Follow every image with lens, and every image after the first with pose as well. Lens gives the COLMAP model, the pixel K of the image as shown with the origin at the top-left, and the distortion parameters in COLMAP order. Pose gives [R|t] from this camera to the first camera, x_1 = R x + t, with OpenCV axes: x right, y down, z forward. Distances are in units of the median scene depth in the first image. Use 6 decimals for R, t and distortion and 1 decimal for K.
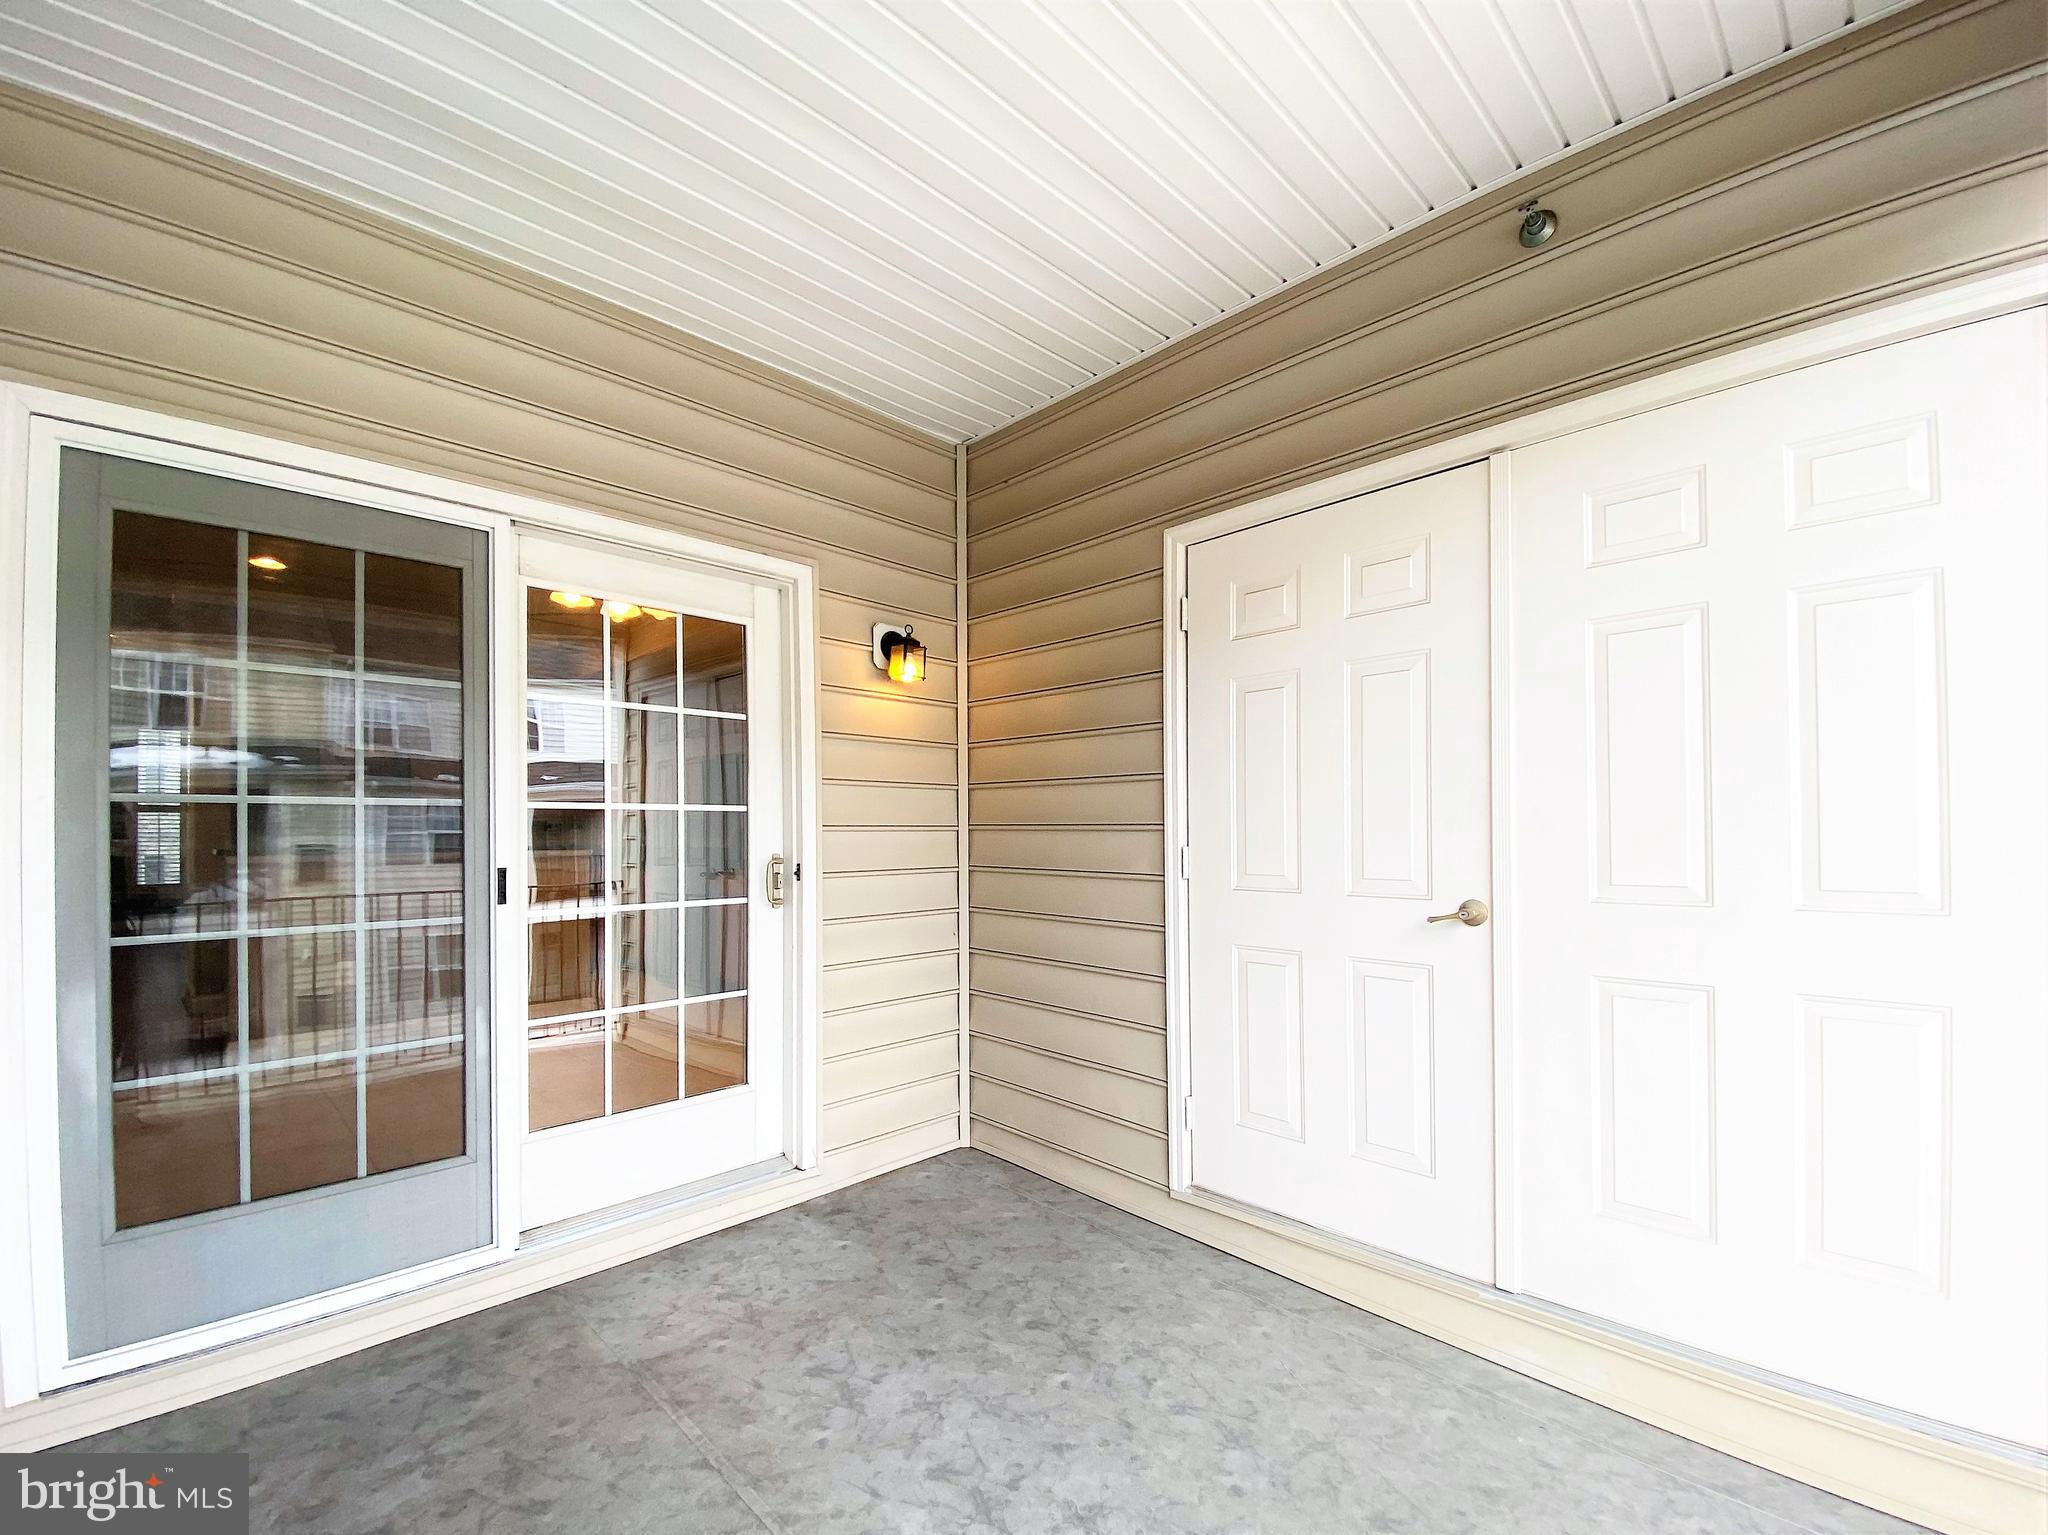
lens RADIAL K [[827.4, 0, 1022.7], [0, 827.4, 830.0], [0, 0, 1]] dist [0.000478, -0.000089]
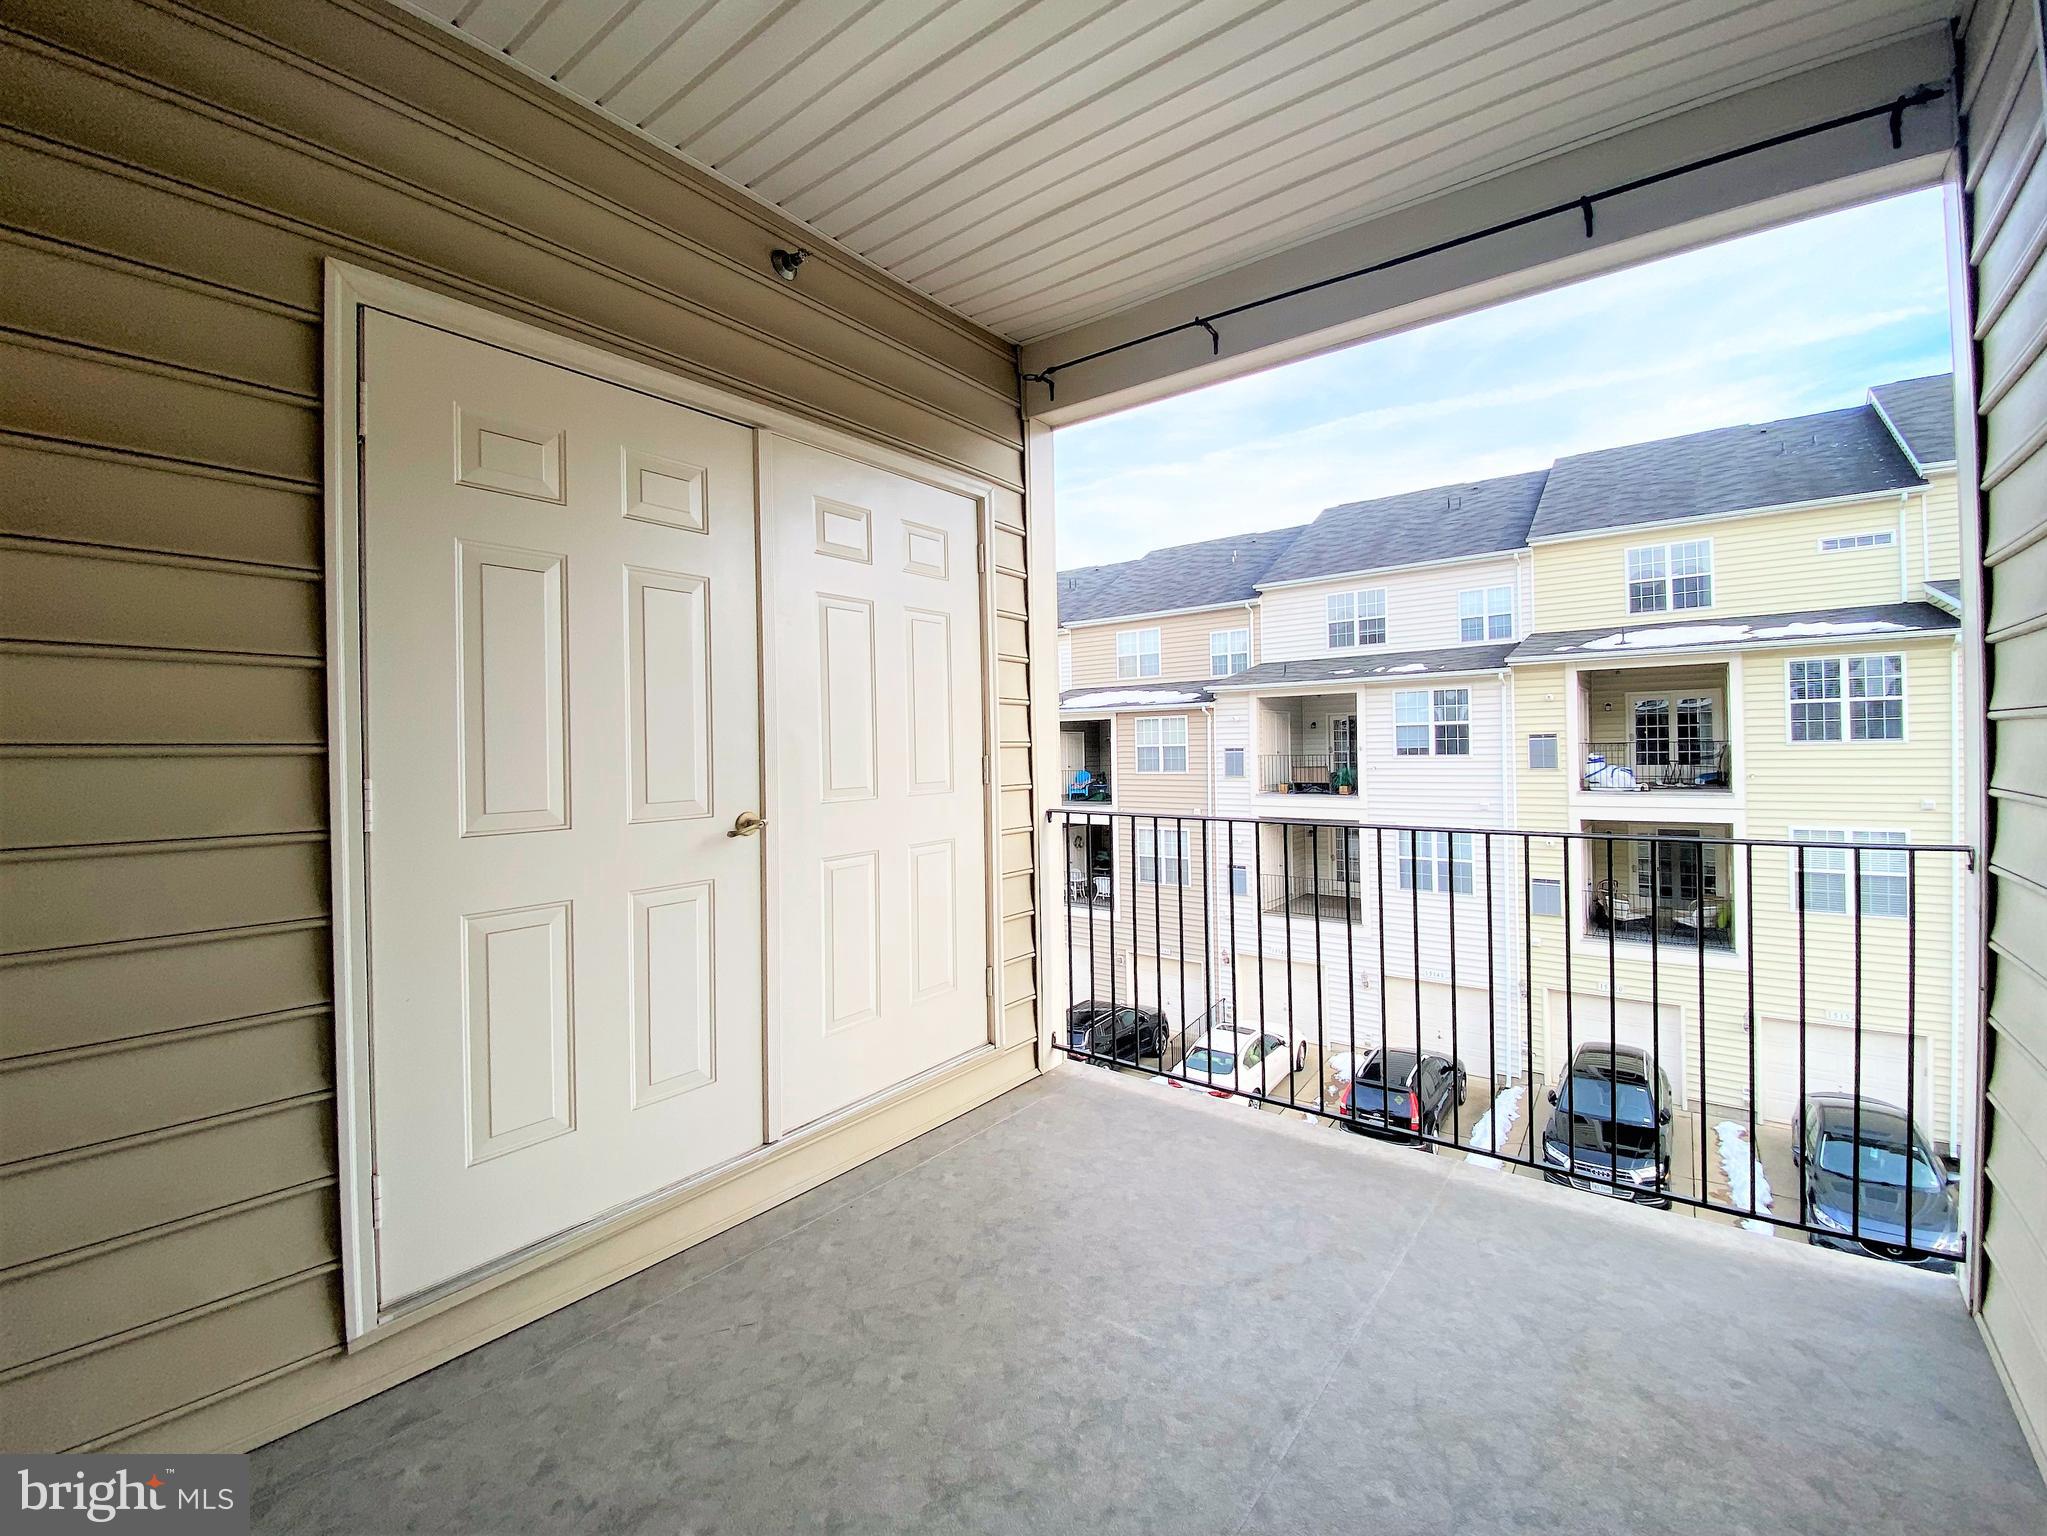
lens RADIAL K [[871.5, 0, 1022.2], [0, 871.5, 744.1], [0, 0, 1]] dist [0.010966, -0.018507]
pose [[-0.098573, 0.006382, 0.995109, -0.633930], [0.011228, 0.999923, -0.005301, 0.001742], [-0.995067, 0.010651, -0.098637, 0.702097]]
